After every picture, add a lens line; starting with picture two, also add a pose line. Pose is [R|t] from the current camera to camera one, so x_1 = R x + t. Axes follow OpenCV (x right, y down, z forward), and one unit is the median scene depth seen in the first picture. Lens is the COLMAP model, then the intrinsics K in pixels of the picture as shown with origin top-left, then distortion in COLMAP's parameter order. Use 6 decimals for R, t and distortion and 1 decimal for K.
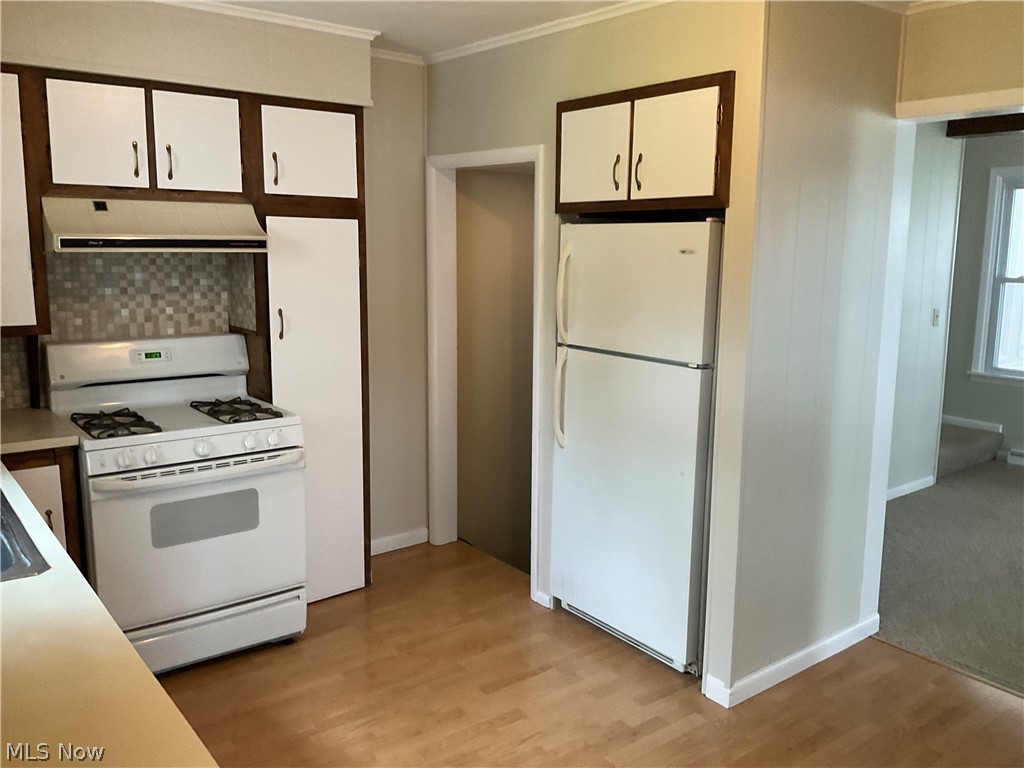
lens RADIAL K [[835.7, 0, 517.8], [0, 835.7, 379.9], [0, 0, 1]] dist [0.035422, -0.087315]
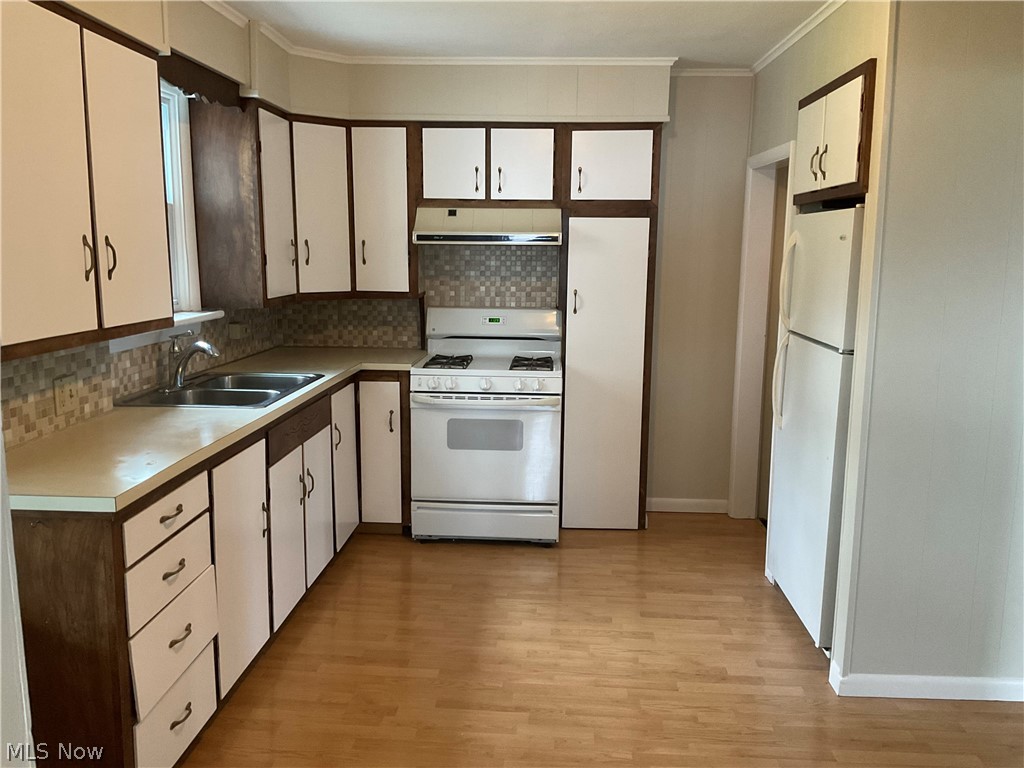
lens RADIAL K [[835.7, 0, 507.9], [0, 835.7, 387.0], [0, 0, 1]] dist [0.035422, -0.087315]
pose [[0.747459, 0.104457, -0.656044, 0.516339], [-0.107050, 0.993593, 0.036236, 0.028715], [0.655626, 0.043144, 0.753852, -0.022407]]
